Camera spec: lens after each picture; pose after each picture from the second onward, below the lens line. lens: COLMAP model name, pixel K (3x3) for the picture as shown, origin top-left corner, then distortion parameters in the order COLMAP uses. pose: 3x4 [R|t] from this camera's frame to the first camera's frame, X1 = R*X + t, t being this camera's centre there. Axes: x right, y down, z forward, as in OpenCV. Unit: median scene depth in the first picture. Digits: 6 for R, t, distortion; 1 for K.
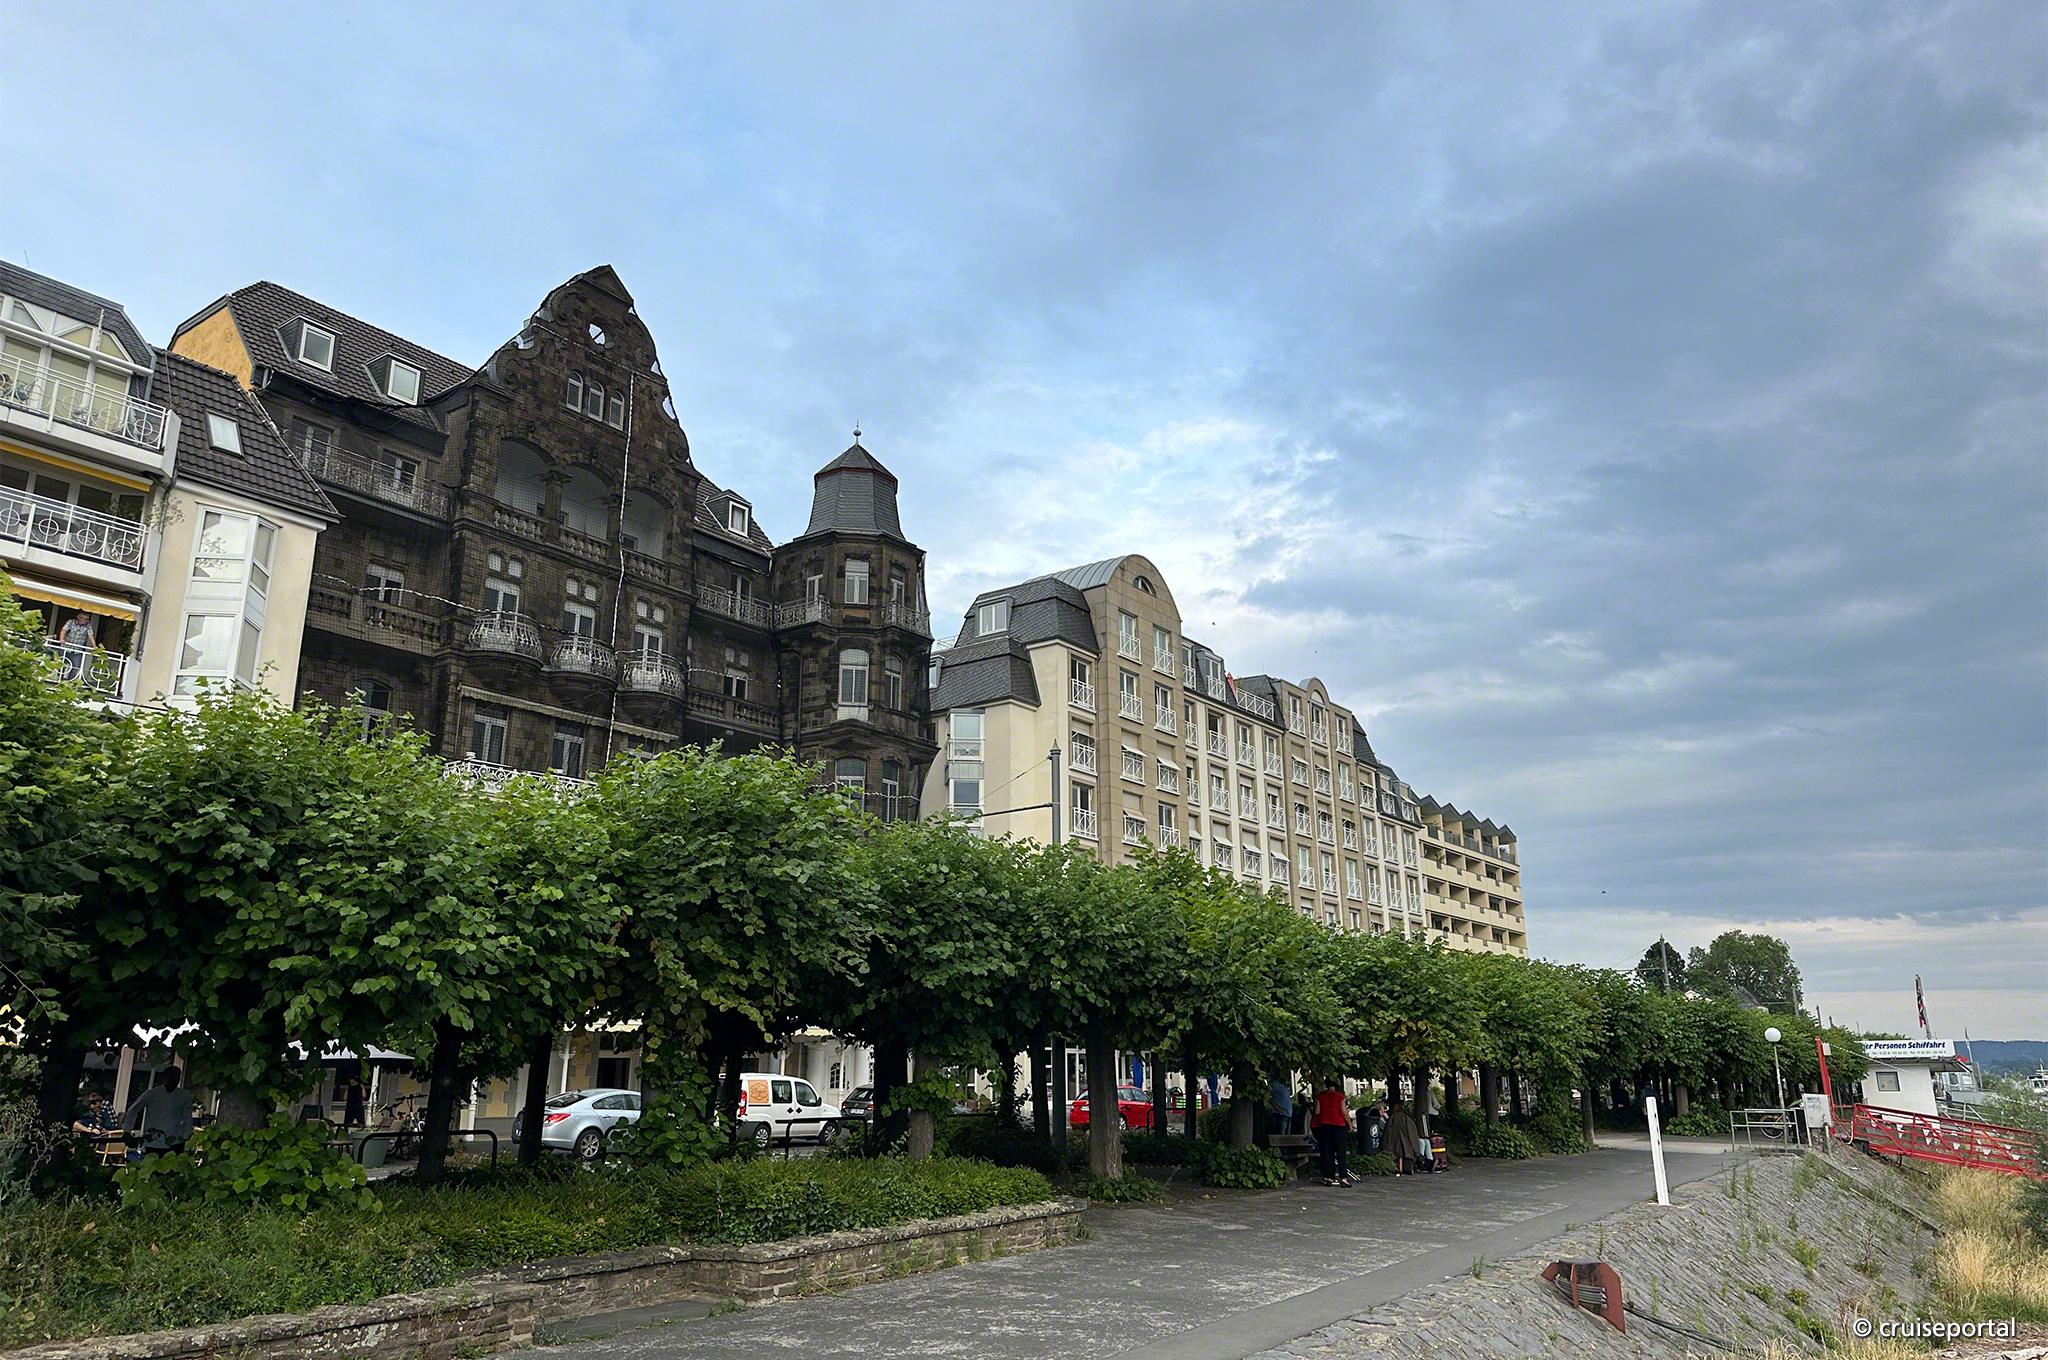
lens RADIAL K [[1410.5, 0, 1025.7], [0, 1410.5, 675.2], [0, 0, 1]] dist [0.191039, -0.333732]
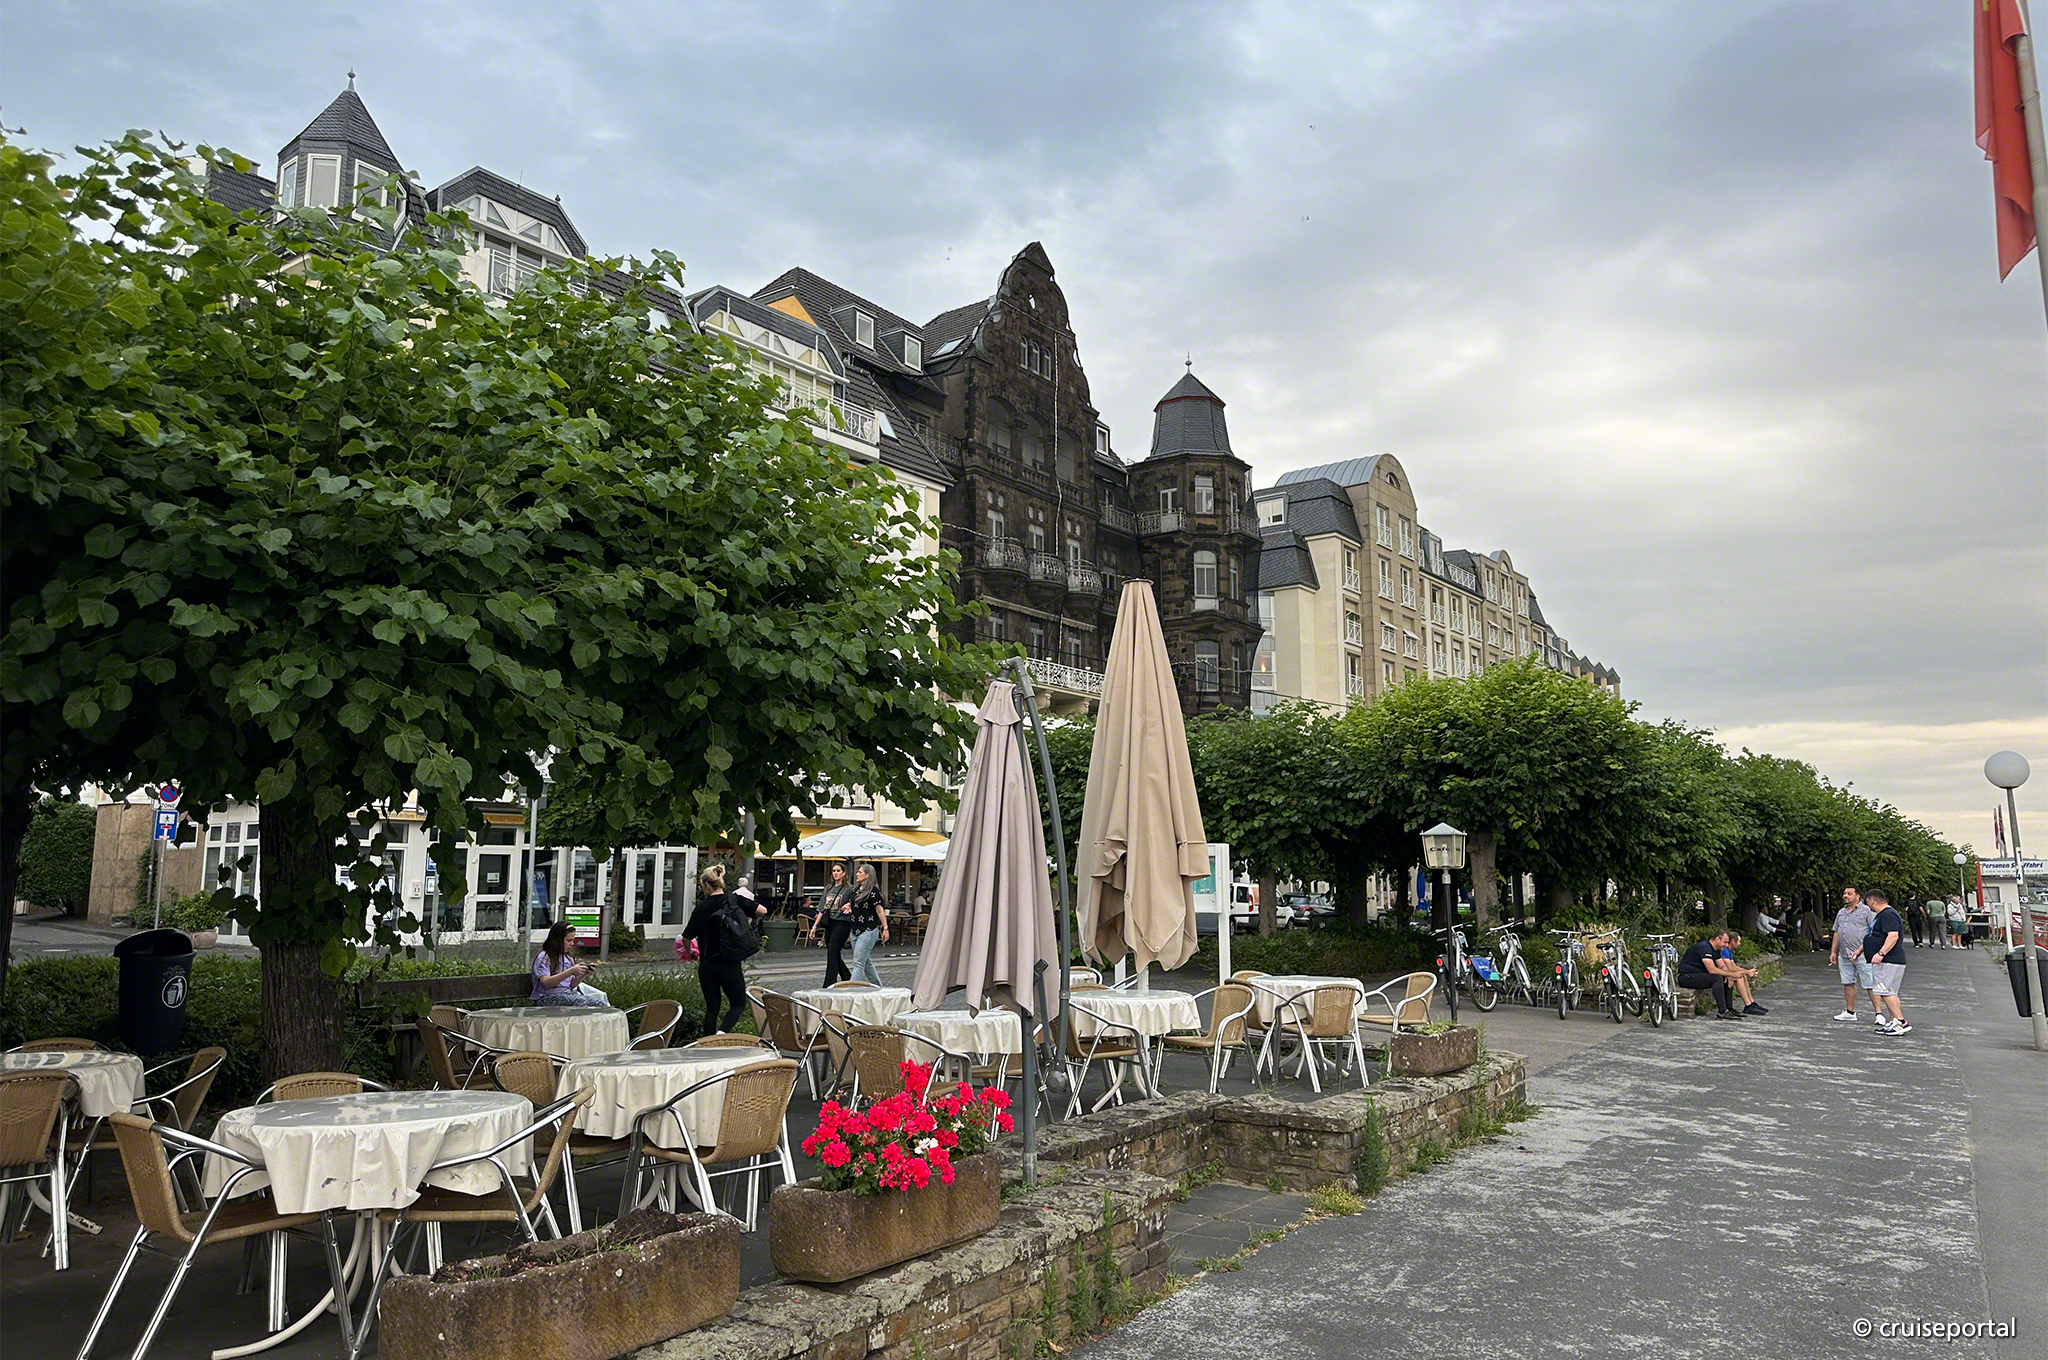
lens RADIAL K [[1410.5, 0, 1025.7], [0, 1410.5, 675.2], [0, 0, 1]] dist [0.191039, -0.333732]
pose [[0.999975, 0.003871, -0.005850, -0.270828], [-0.003115, 0.992245, 0.124255, -0.064220], [0.006285, -0.124233, 0.992233, -0.241297]]
